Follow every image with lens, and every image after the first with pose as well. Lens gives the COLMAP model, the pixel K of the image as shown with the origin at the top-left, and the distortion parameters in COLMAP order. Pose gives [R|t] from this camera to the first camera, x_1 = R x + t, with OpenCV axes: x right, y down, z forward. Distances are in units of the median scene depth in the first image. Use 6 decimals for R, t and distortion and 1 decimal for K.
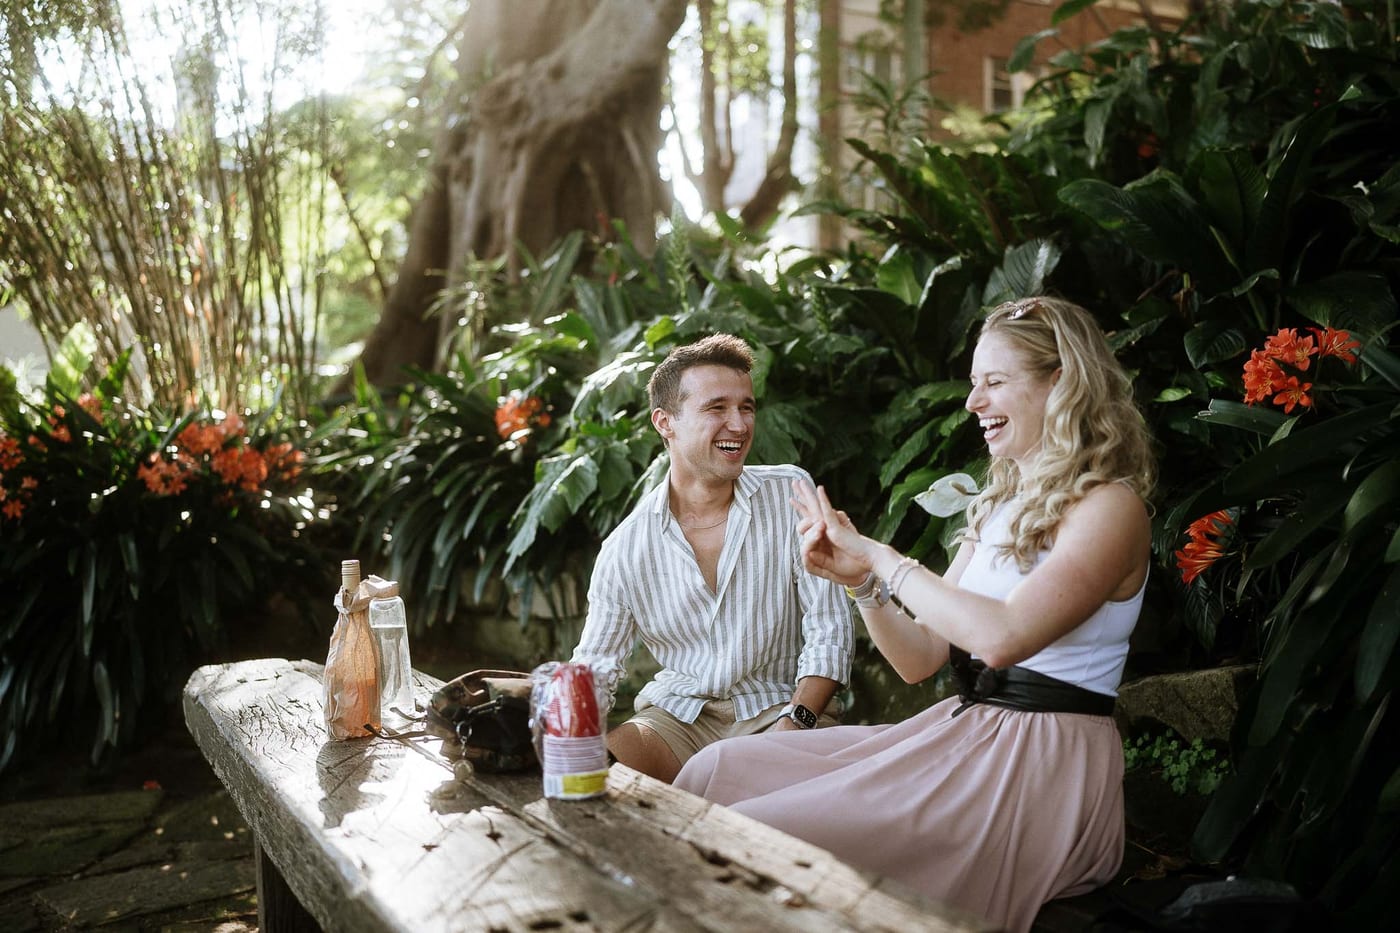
lens RADIAL K [[1414.2, 0, 701.6], [0, 1414.2, 473.4], [0, 0, 1]] dist [-0.039368, 0.157790]
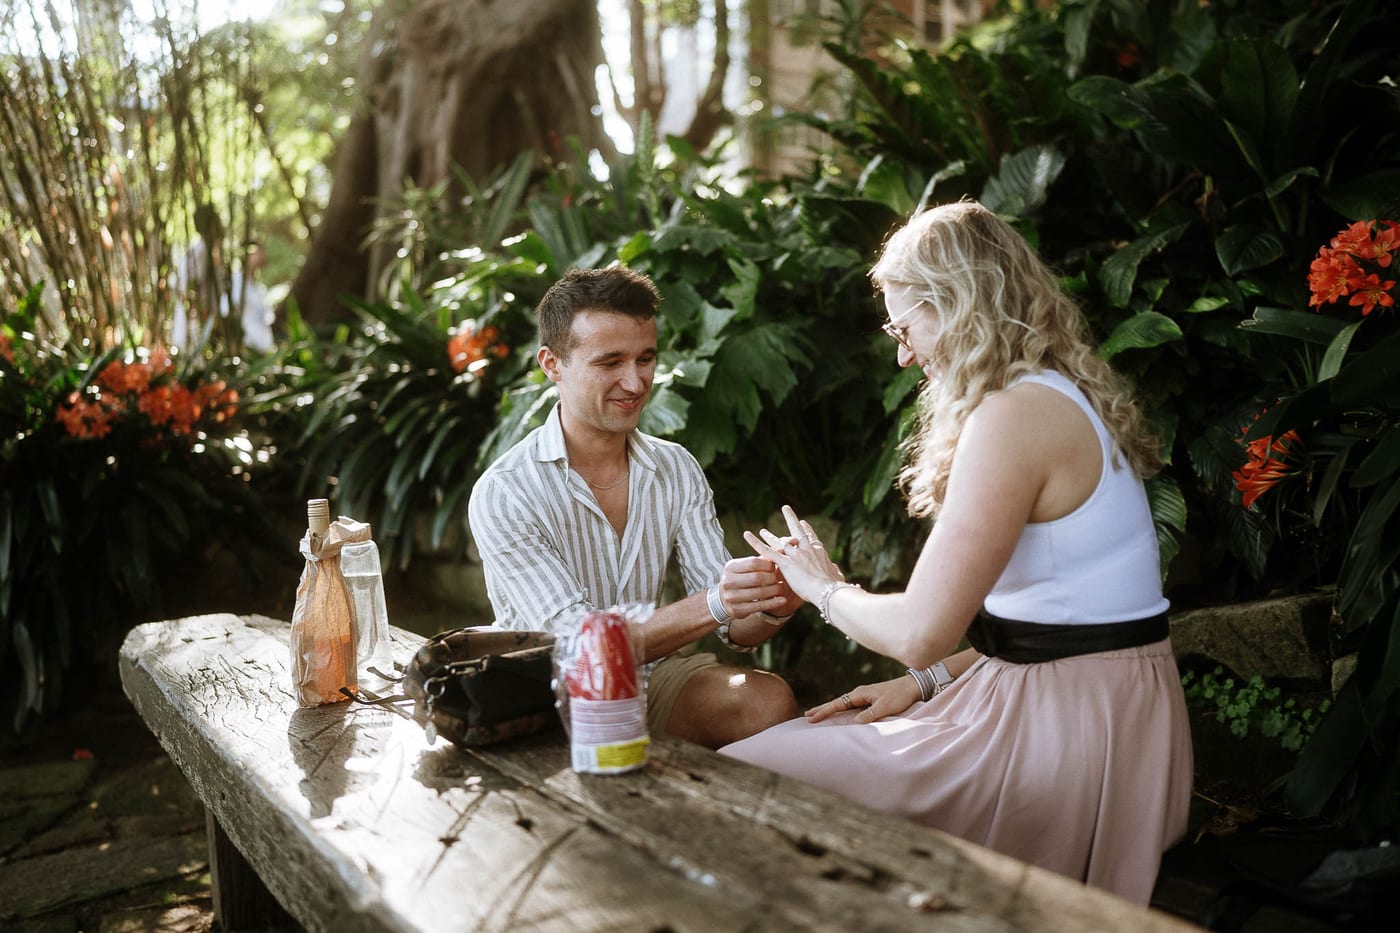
lens RADIAL K [[1378.7, 0, 691.6], [0, 1378.7, 467.8], [0, 0, 1]] dist [-0.040839, 0.170209]
pose [[0.998273, -0.019198, 0.055523, -0.040020], [0.017267, 0.999236, 0.035060, 0.010006], [-0.056154, -0.034041, 0.997842, 0.088346]]
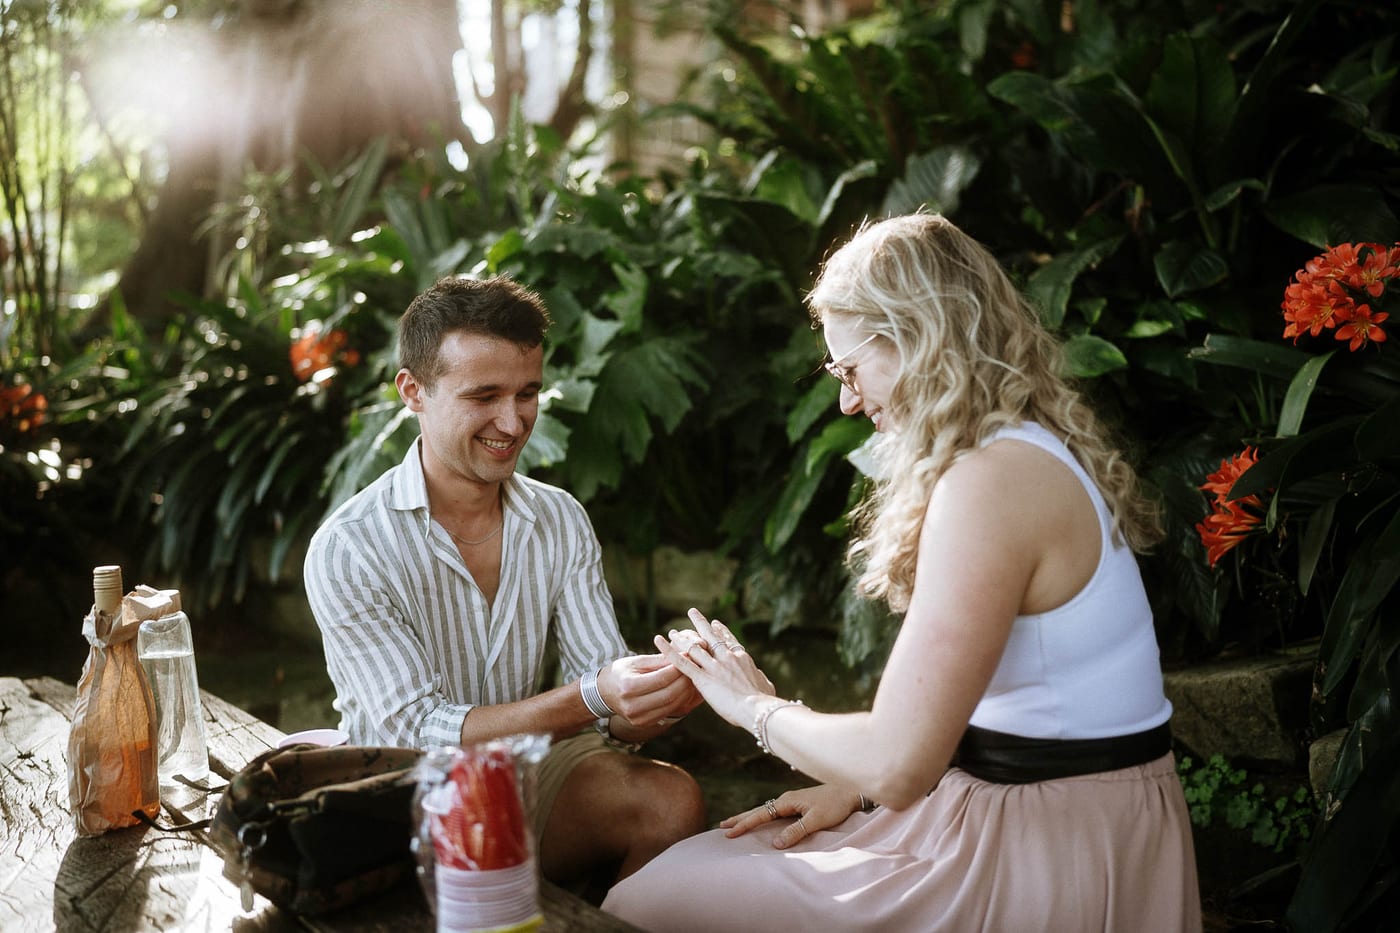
lens RADIAL K [[1342.9, 0, 678.6], [0, 1342.9, 465.5], [0, 0, 1]] dist [-0.042425, 0.180209]
pose [[0.987742, -0.012006, 0.155635, -0.046426], [0.005137, 0.998998, 0.044461, -0.008773], [-0.156012, -0.043117, 0.986814, 0.194549]]
